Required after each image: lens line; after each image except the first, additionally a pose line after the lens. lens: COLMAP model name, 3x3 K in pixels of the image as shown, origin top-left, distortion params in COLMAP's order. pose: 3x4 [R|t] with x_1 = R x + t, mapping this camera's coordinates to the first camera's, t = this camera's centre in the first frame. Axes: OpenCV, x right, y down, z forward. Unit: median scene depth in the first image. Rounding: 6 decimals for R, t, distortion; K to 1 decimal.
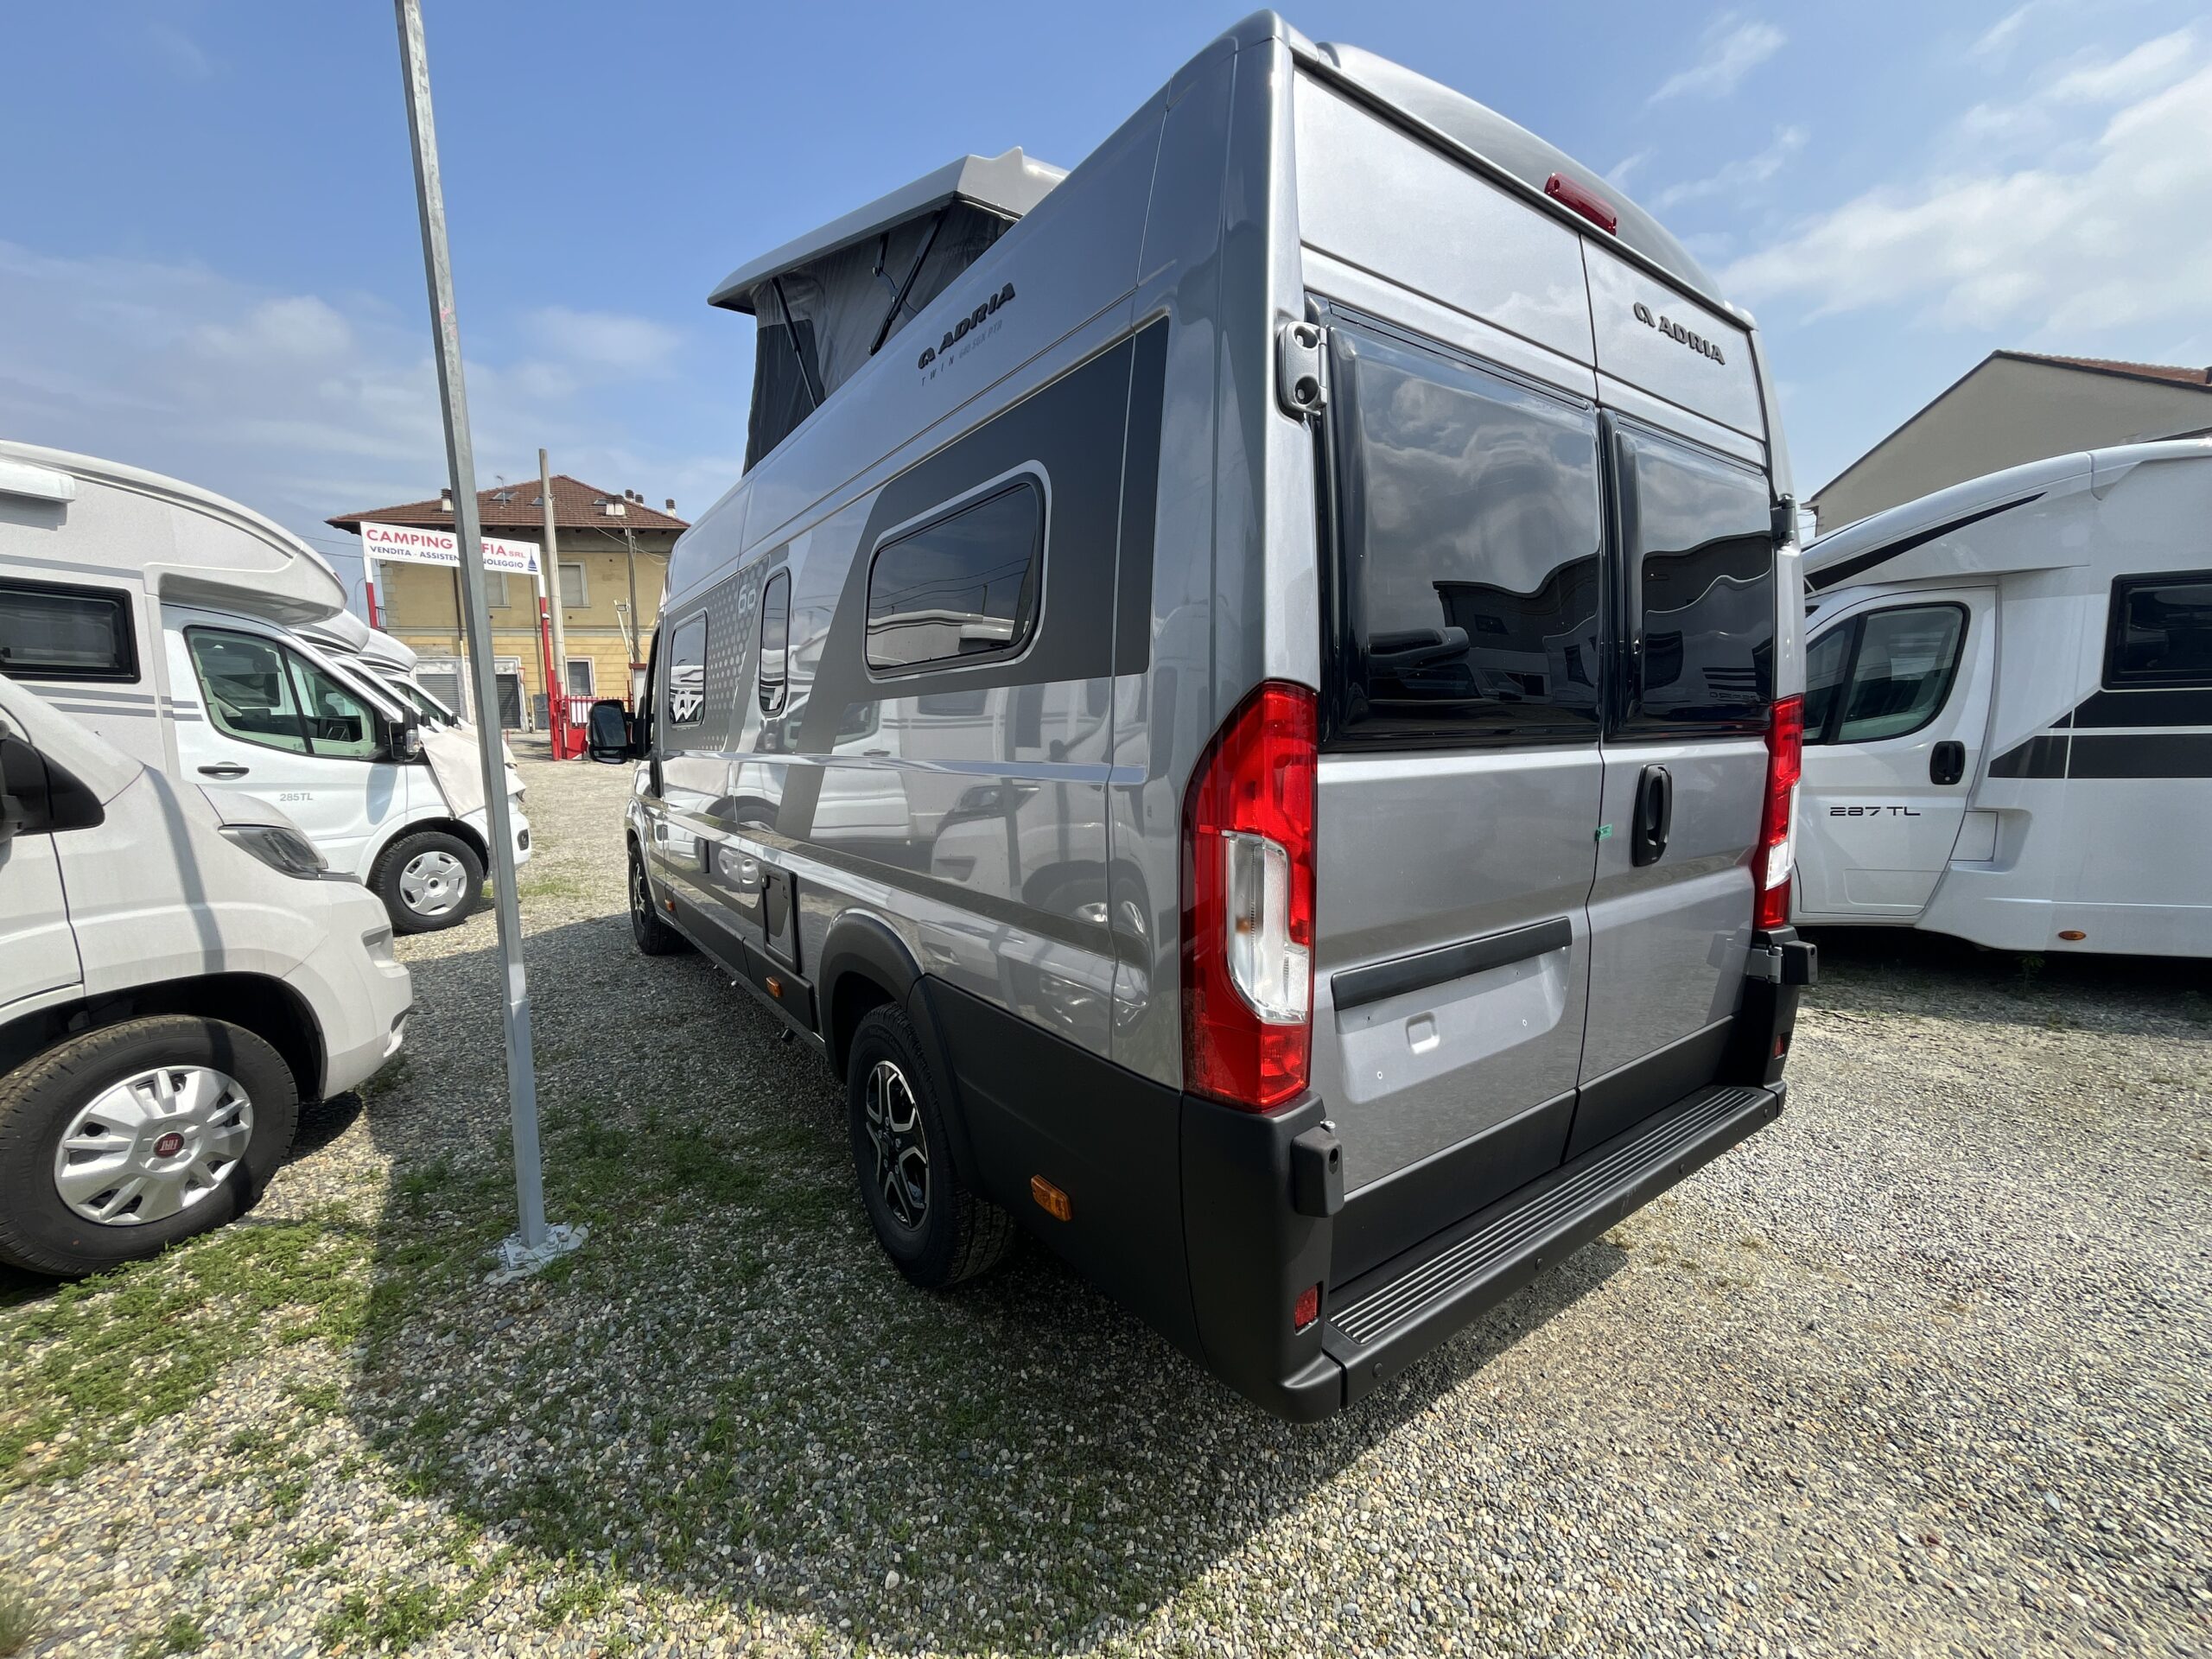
lens RADIAL K [[895.9, 0, 1106.0], [0, 895.9, 829.5], [0, 0, 1]] dist [0.000239, -0.000046]
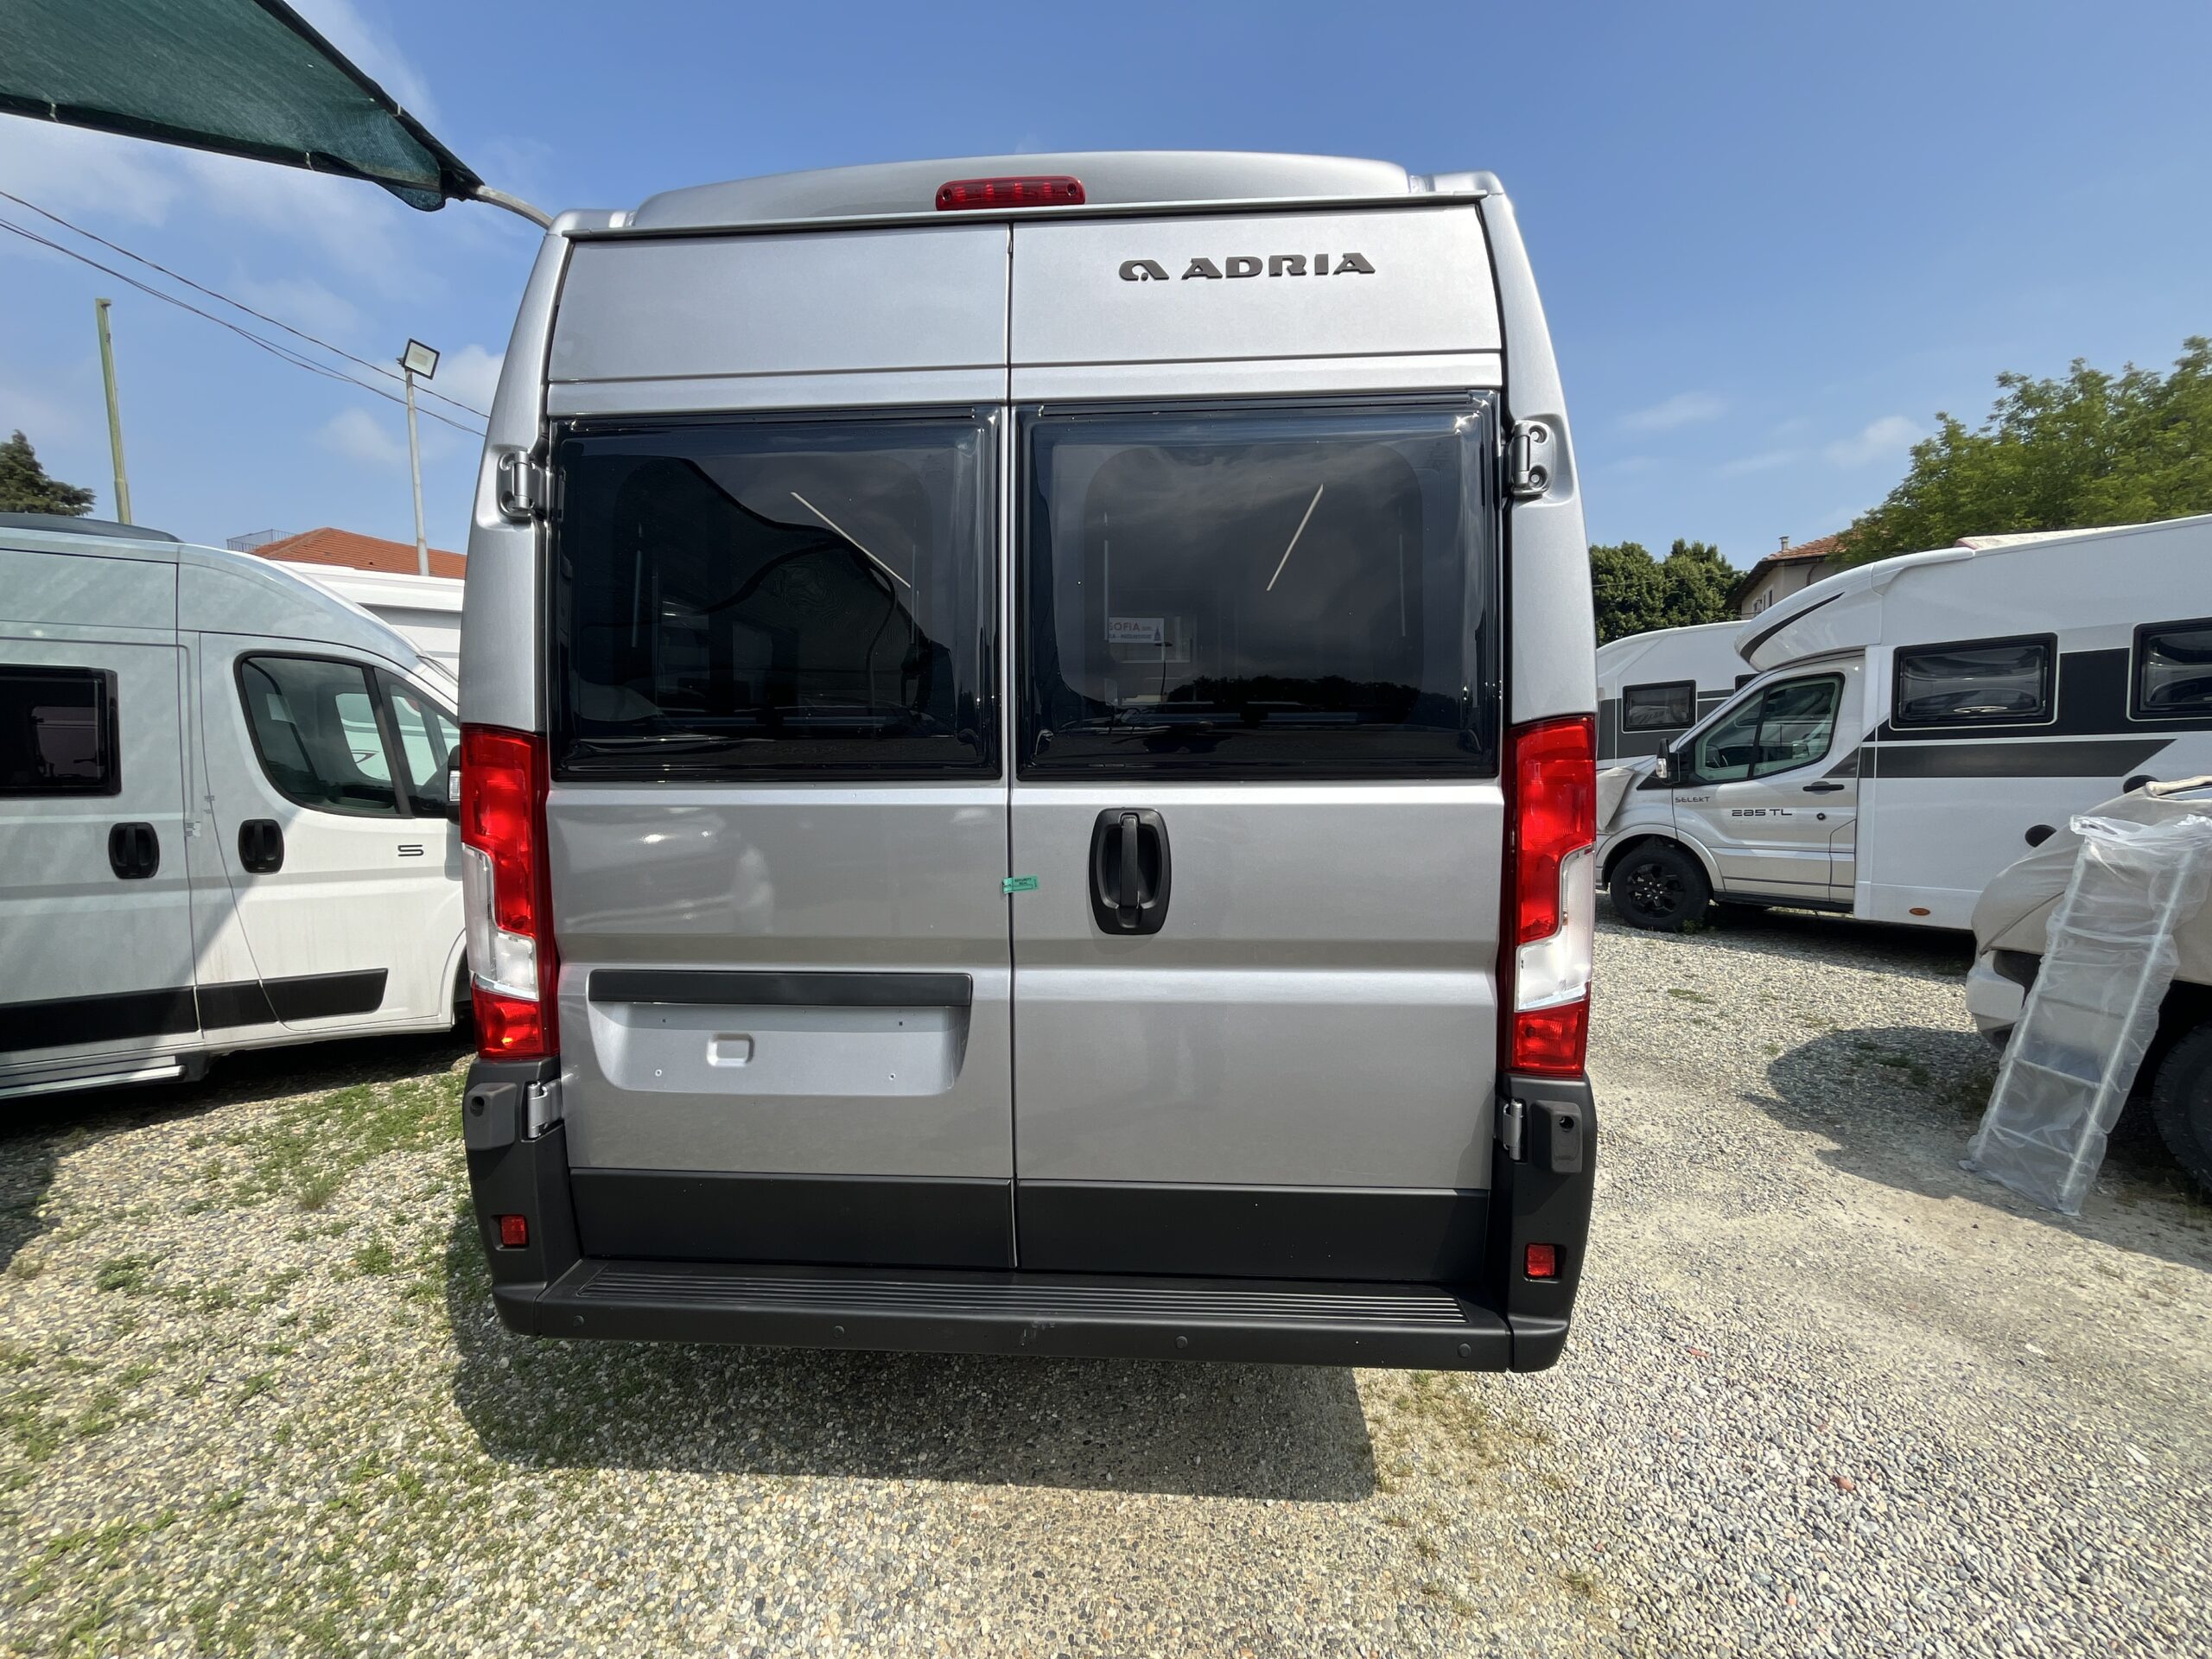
lens RADIAL K [[895.9, 0, 1106.0], [0, 895.9, 829.5], [0, 0, 1]] dist [0.000239, -0.000046]
pose [[0.779871, 0.047252, -0.624154, 1.138817], [-0.077039, 0.996811, -0.020795, -0.037277], [0.621181, 0.064302, 0.781025, 0.367161]]
